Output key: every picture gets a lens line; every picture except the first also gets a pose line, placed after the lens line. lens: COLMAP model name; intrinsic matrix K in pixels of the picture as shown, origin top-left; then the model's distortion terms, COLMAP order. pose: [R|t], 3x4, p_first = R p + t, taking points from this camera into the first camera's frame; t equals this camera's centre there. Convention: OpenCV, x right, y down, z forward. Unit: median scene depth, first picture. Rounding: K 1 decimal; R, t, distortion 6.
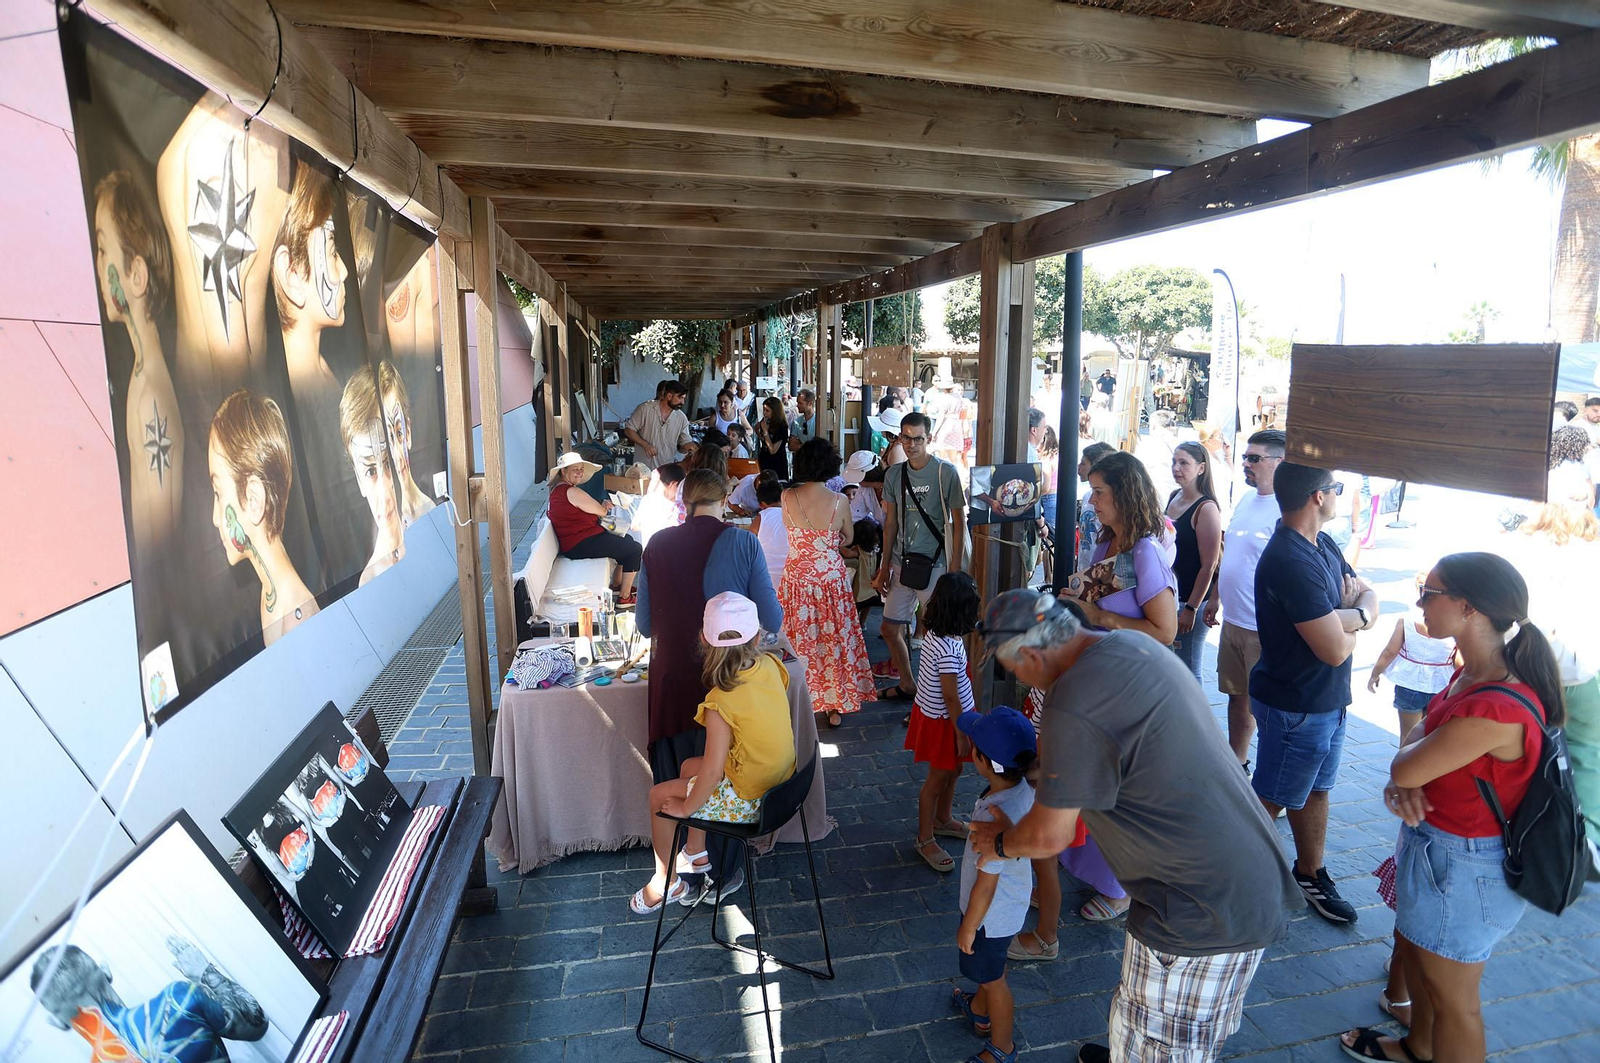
lens RADIAL K [[852.4, 0, 800.5], [0, 852.4, 478.6], [0, 0, 1]] dist [-0.085055, 0.054296]
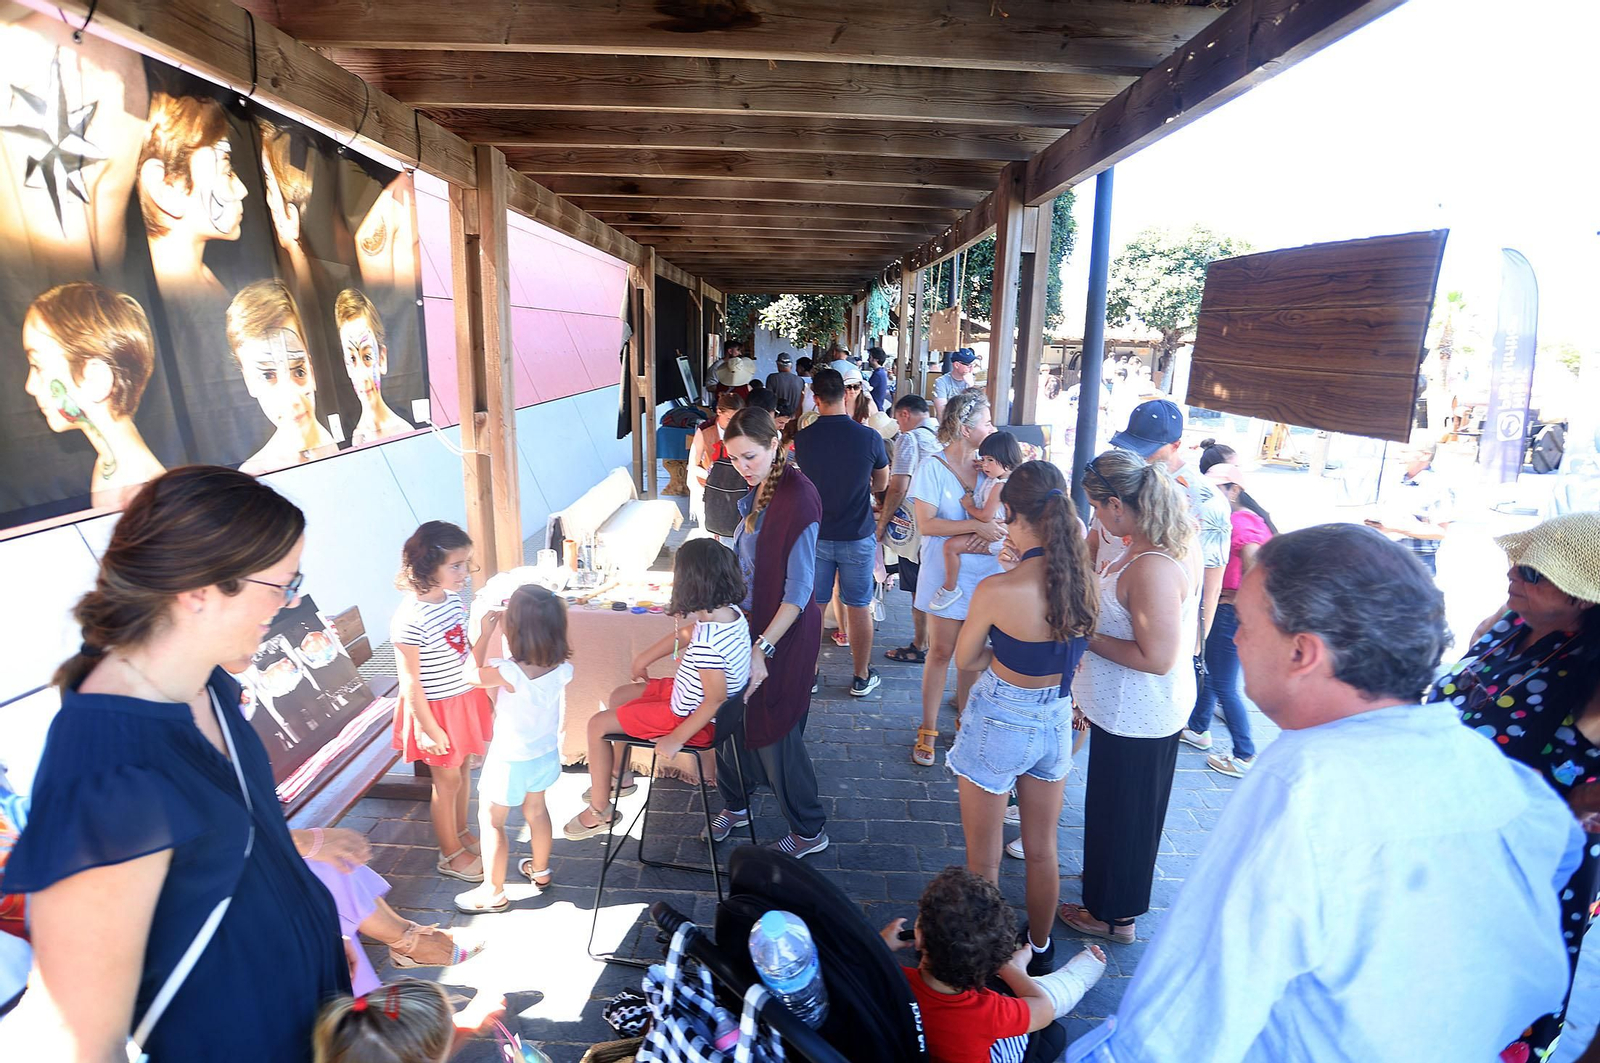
lens RADIAL K [[818.2, 0, 839.5], [0, 818.2, 524.3], [0, 0, 1]] dist [-0.062531, 0.021773]
pose [[0.971812, 0.072002, -0.224493, 0.420915], [-0.058421, 0.996070, 0.066570, 0.064675], [0.228404, -0.051578, 0.972199, 0.121638]]
